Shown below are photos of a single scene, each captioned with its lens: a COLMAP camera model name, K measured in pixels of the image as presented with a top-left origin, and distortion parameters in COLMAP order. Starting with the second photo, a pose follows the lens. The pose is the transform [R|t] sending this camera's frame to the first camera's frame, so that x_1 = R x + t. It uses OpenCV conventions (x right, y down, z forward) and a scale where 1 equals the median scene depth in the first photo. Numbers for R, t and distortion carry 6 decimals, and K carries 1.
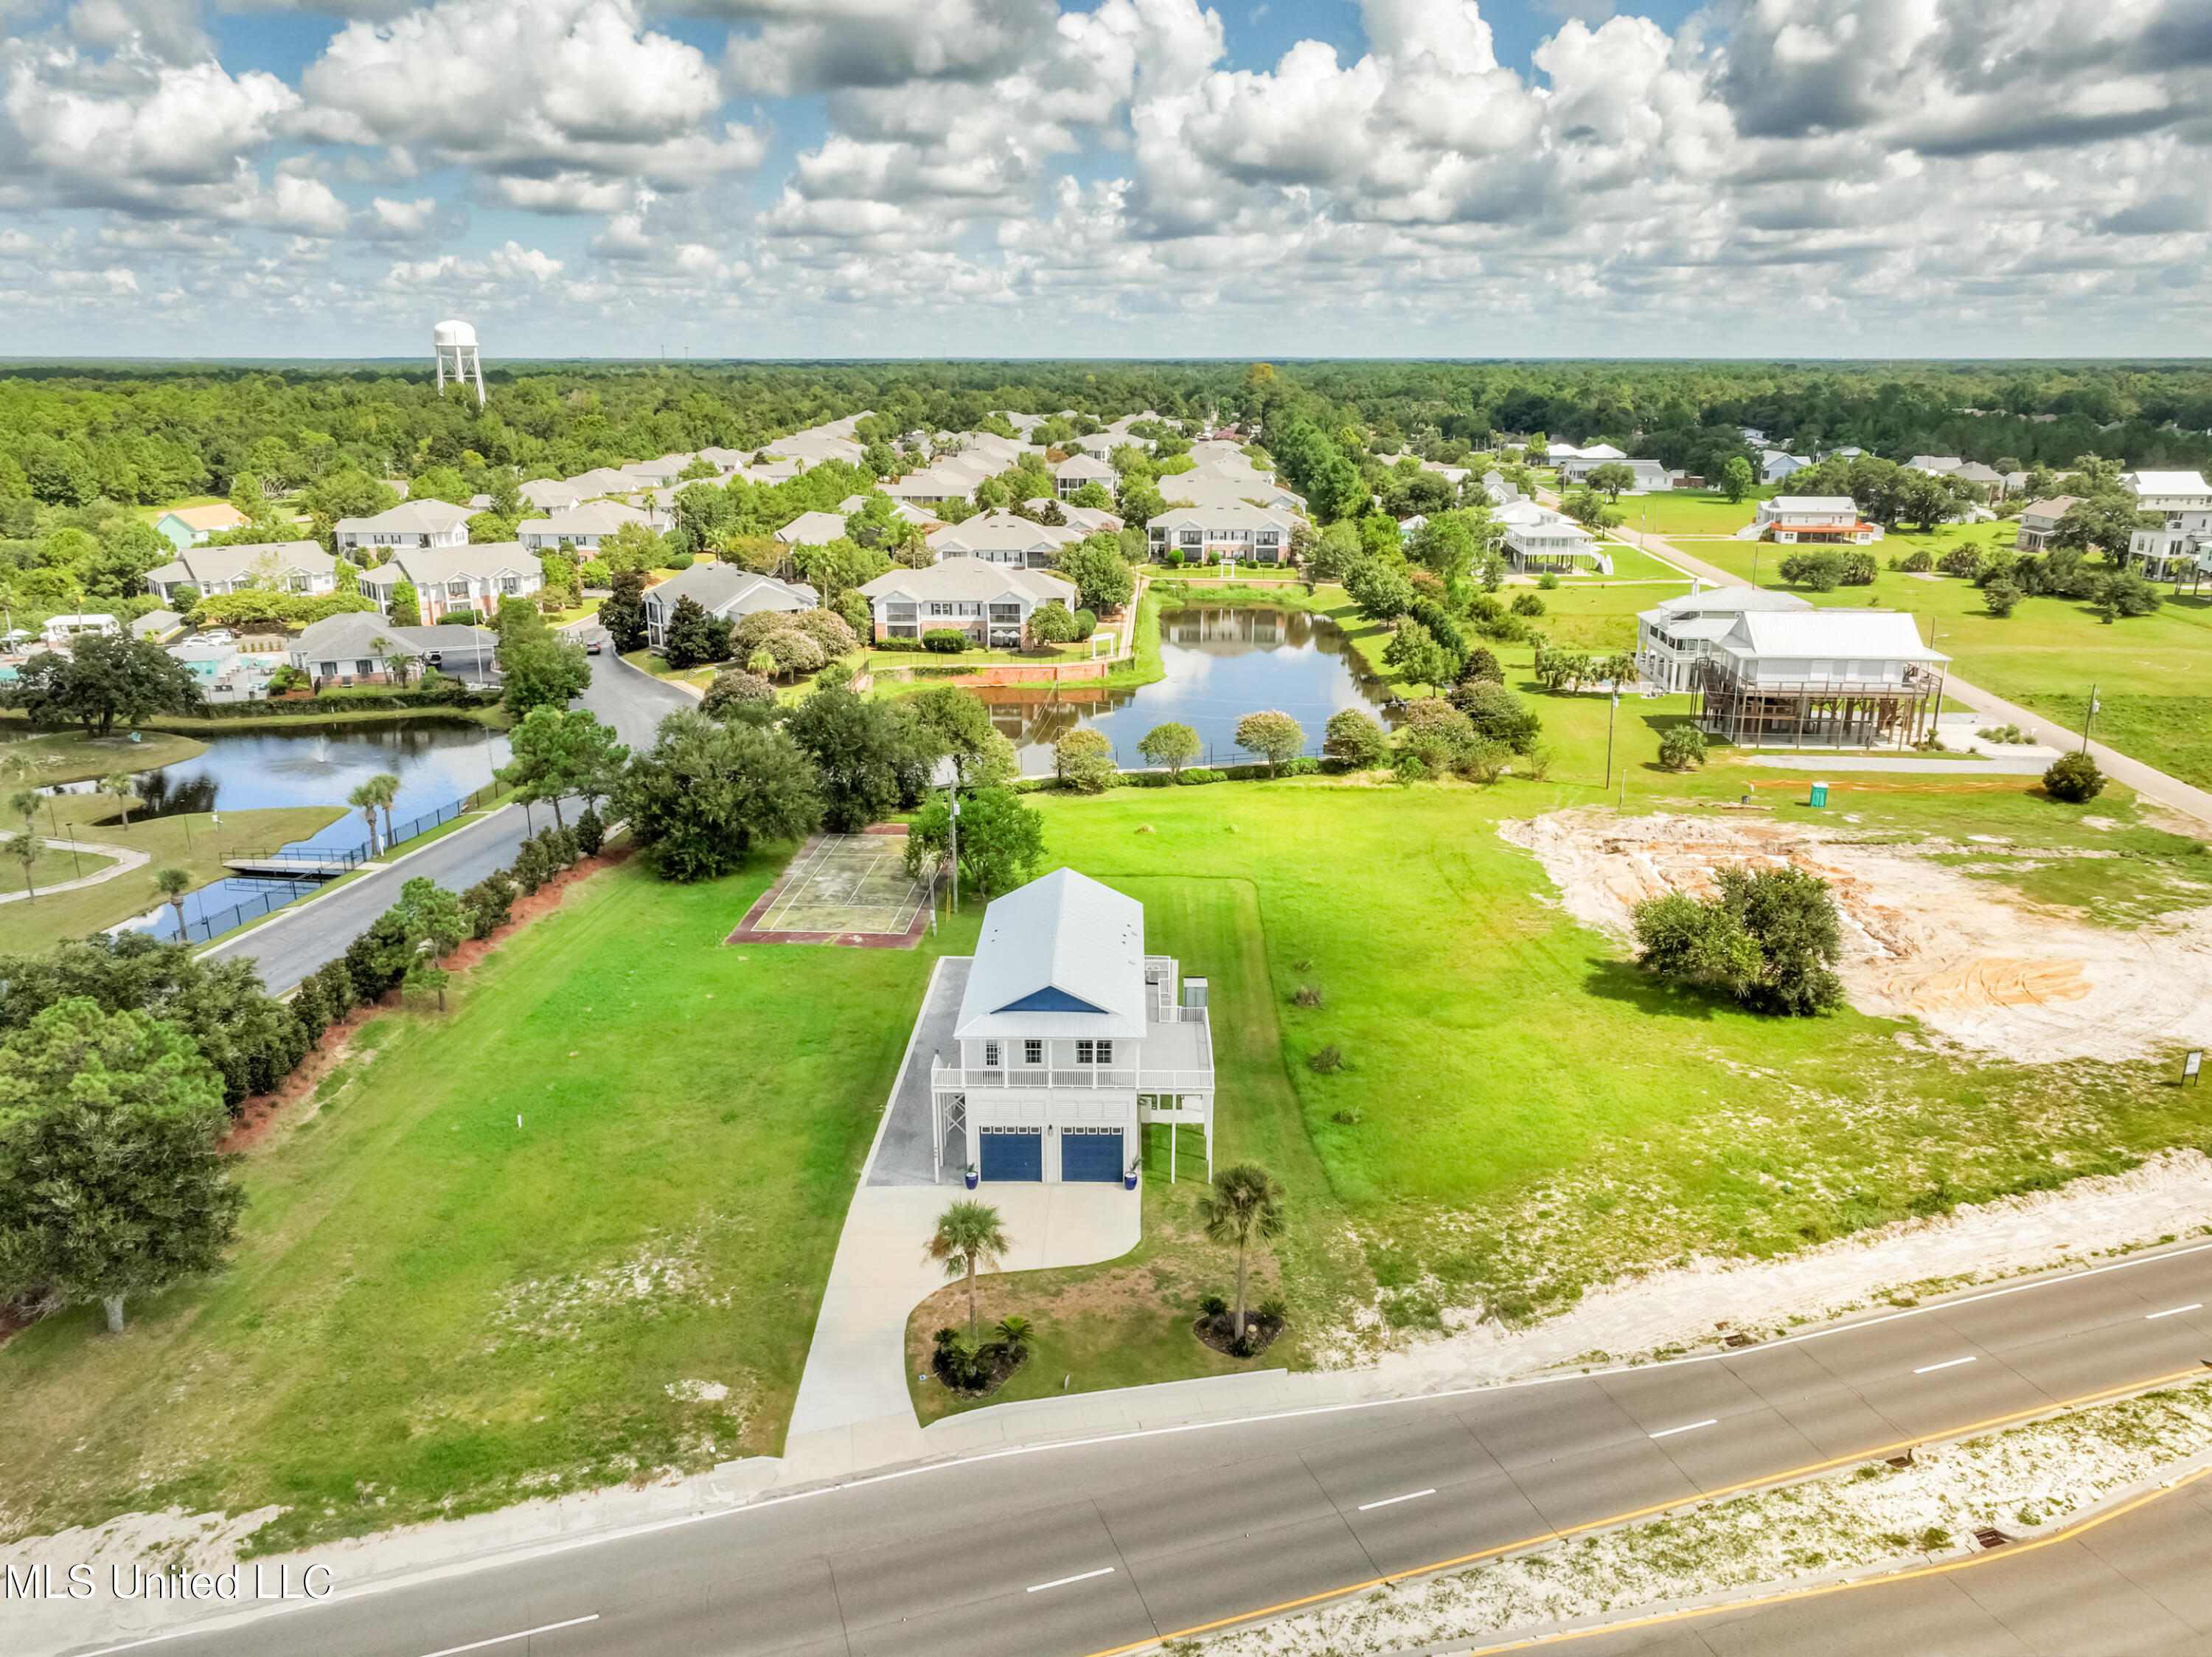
lens RADIAL K [[1590.1, 0, 1108.3], [0, 1590.1, 835.9], [0, 0, 1]] dist [-0.001424, 0.015567]
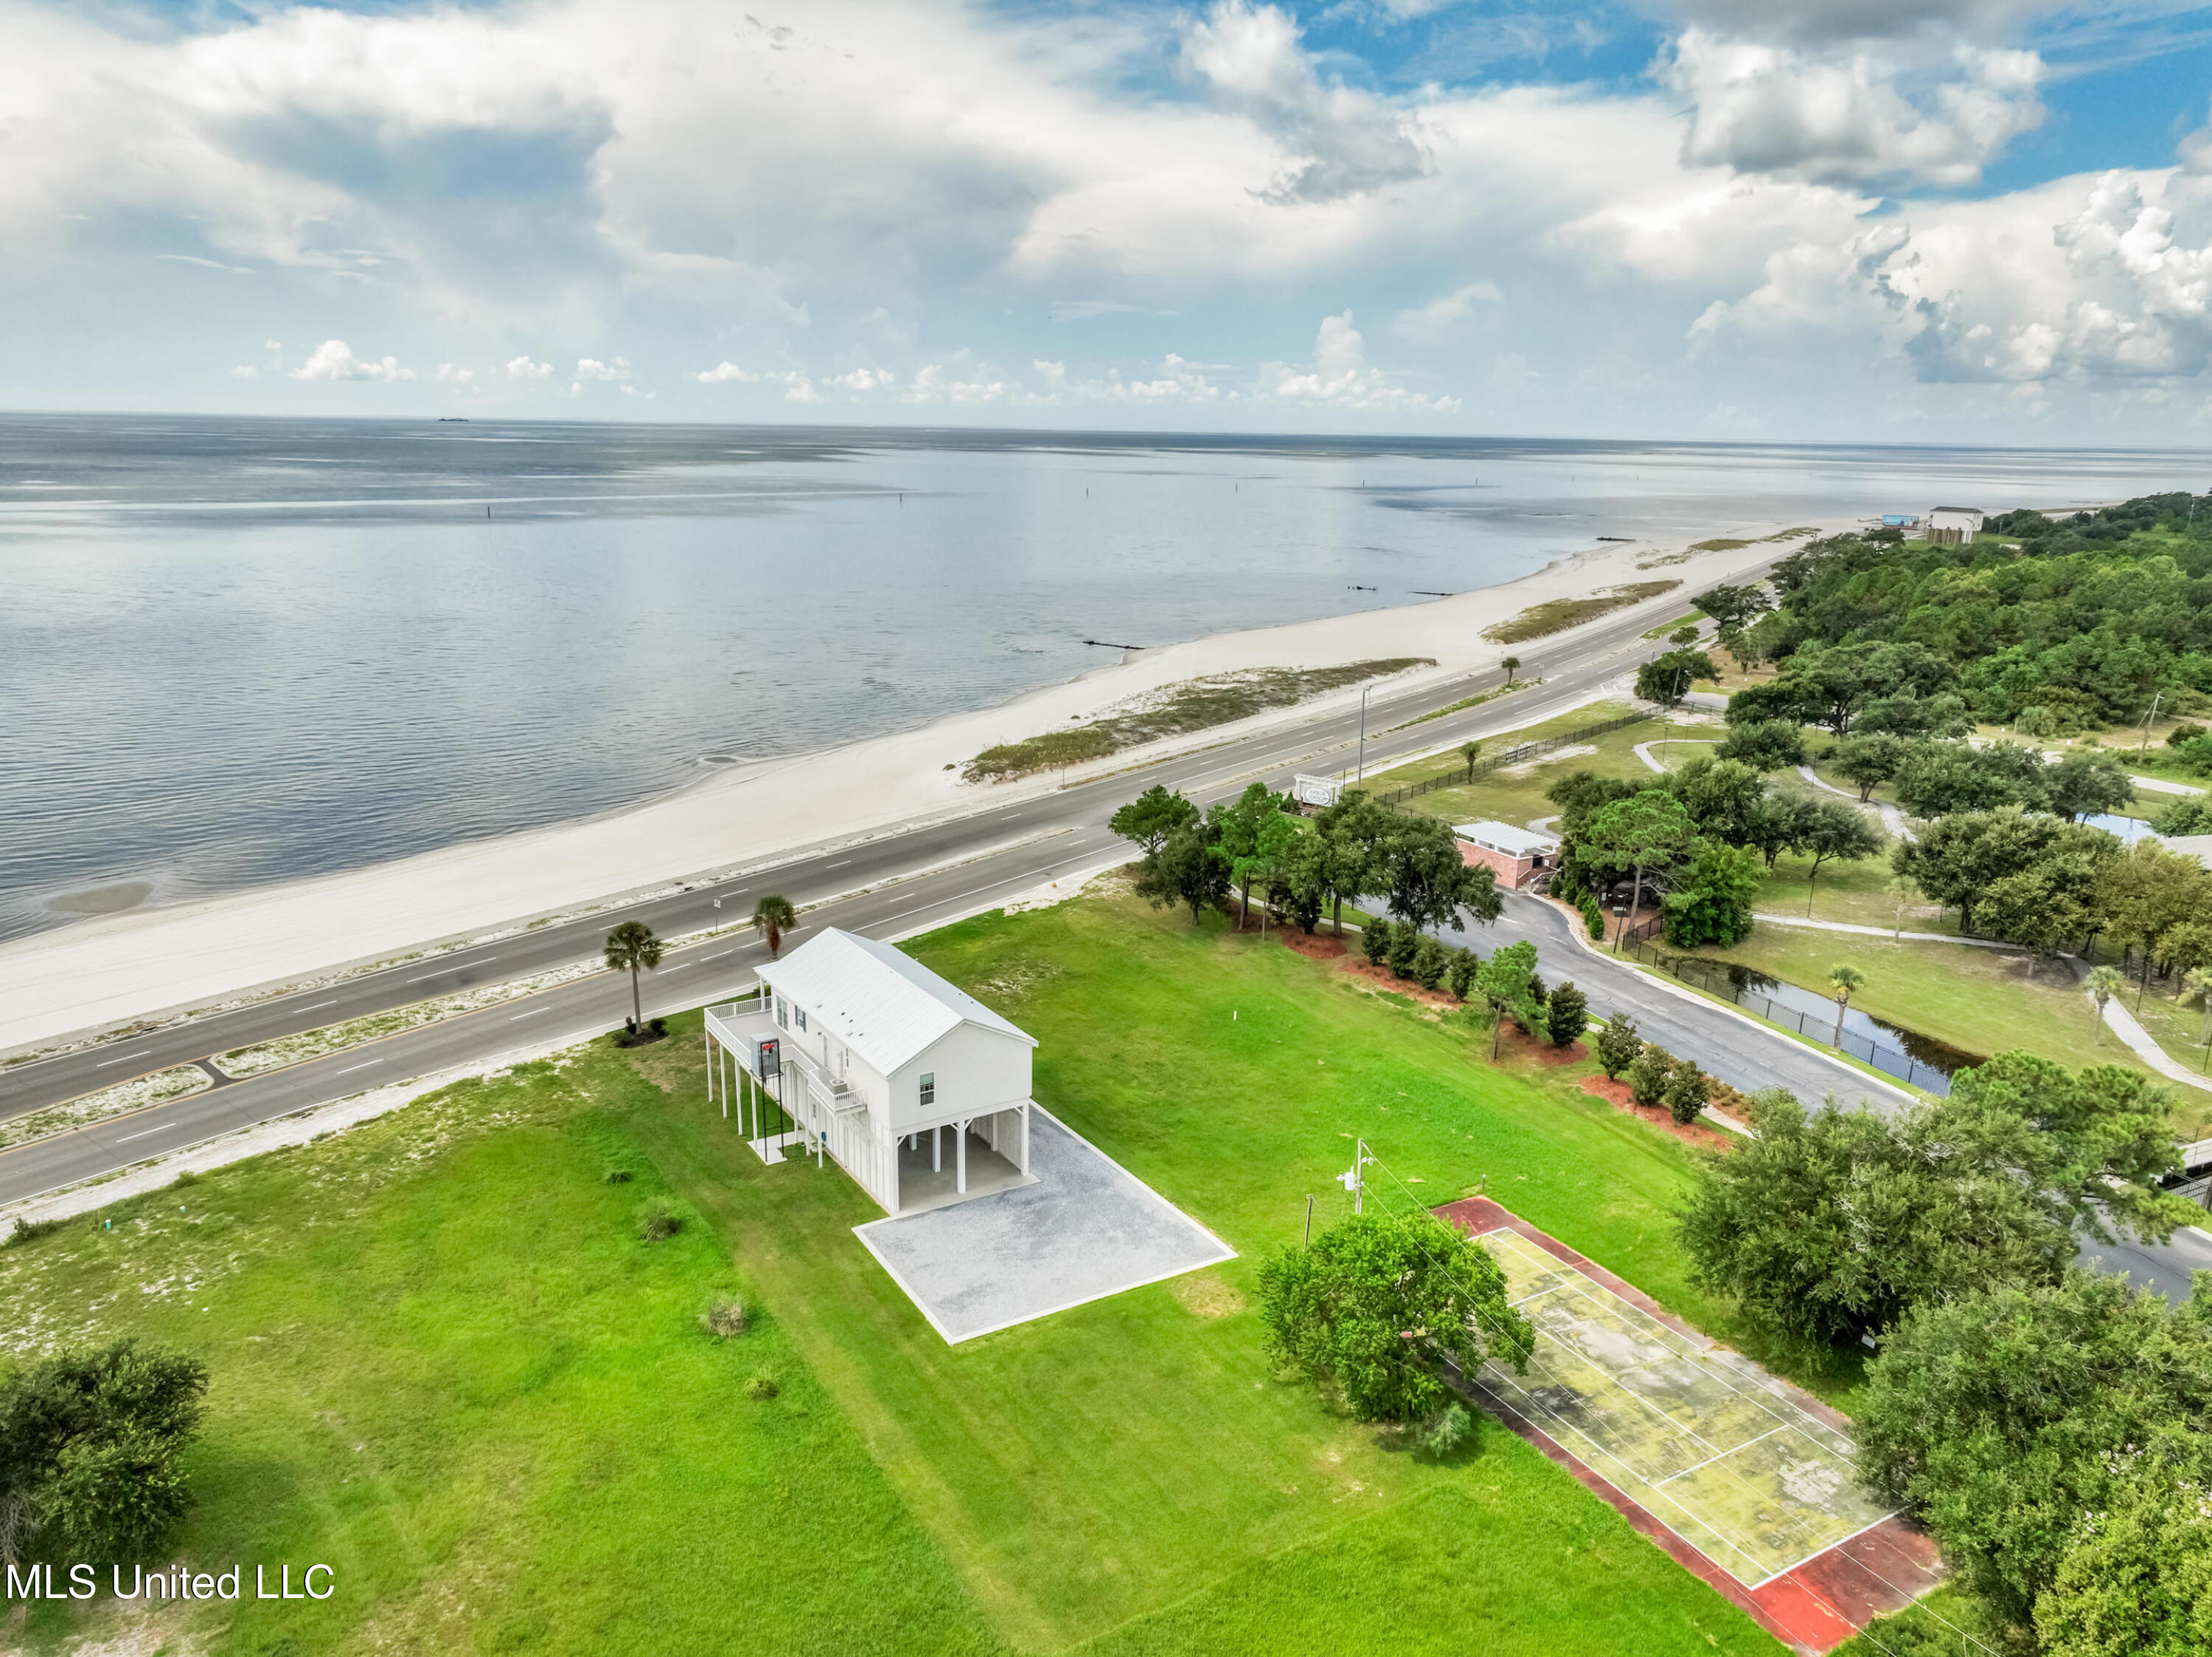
lens RADIAL K [[1552.9, 0, 1109.2], [0, 1552.9, 846.1], [0, 0, 1]] dist [-0.002028, 0.009109]
pose [[-0.834493, 0.132899, -0.534752, 0.279862], [-0.174118, 0.857153, 0.484739, -0.390927], [0.522785, 0.497621, -0.692148, 1.245694]]
